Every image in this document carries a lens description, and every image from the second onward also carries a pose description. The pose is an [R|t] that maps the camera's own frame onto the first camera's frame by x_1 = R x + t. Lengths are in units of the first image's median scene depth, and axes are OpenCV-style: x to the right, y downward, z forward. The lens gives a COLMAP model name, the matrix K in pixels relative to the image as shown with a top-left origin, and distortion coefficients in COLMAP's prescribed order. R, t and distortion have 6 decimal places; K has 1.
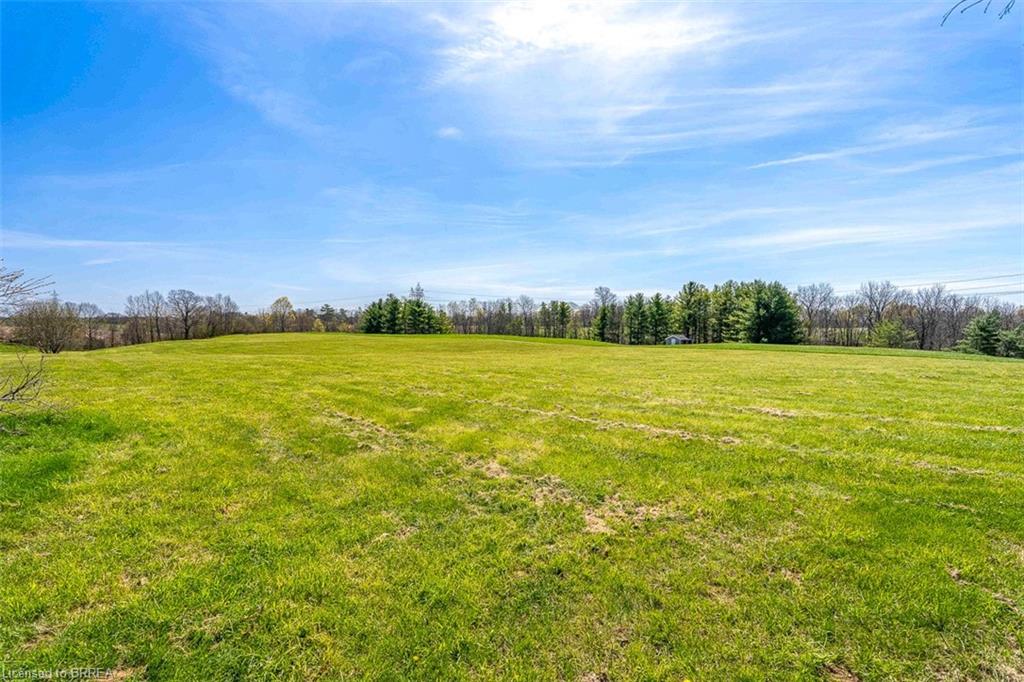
lens RADIAL K [[442.2, 0, 512.9], [0, 442.2, 376.9], [0, 0, 1]] dist [-0.000522, 0.000062]
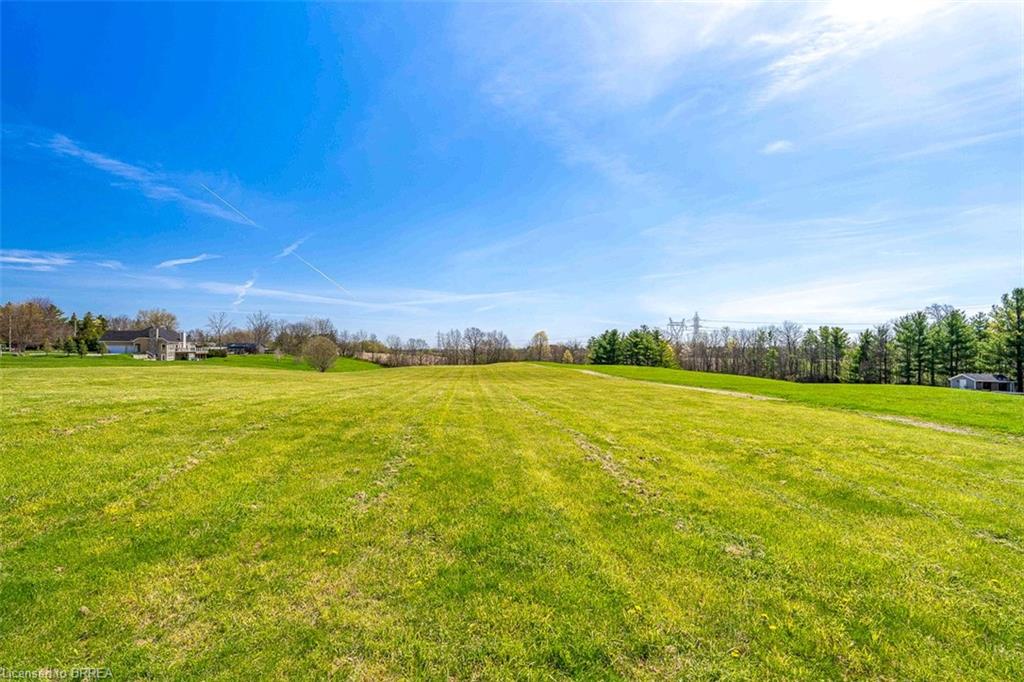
lens RADIAL K [[461.9, 0, 512.0], [0, 461.9, 341.0], [0, 0, 1]] dist [-0.001076, -0.000325]
pose [[0.779395, -0.012882, -0.626401, 0.162963], [-0.085207, 0.988320, -0.126343, -0.001045], [0.620712, 0.151844, 0.769194, 0.050377]]
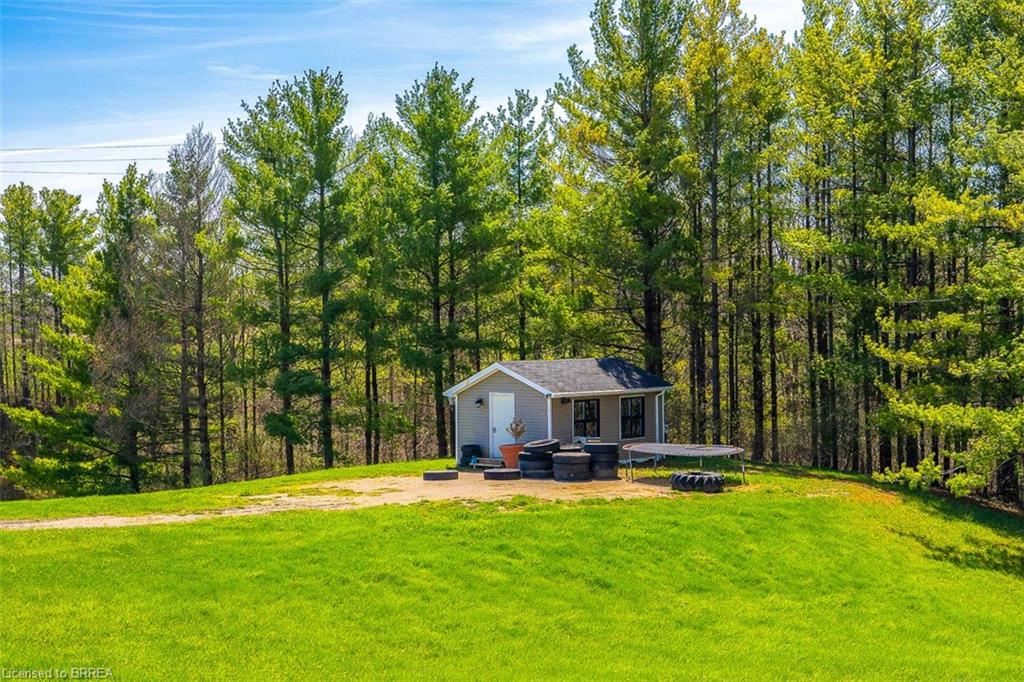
lens RADIAL K [[1482.9, 0, 512.0], [0, 1482.9, 341.0], [0, 0, 1]] dist [0.313428, -0.000064]
pose [[0.987107, -0.026706, 0.157819, 0.181487], [0.044947, 0.992559, -0.113169, -0.031354], [-0.153623, 0.118804, 0.980962, 0.355998]]
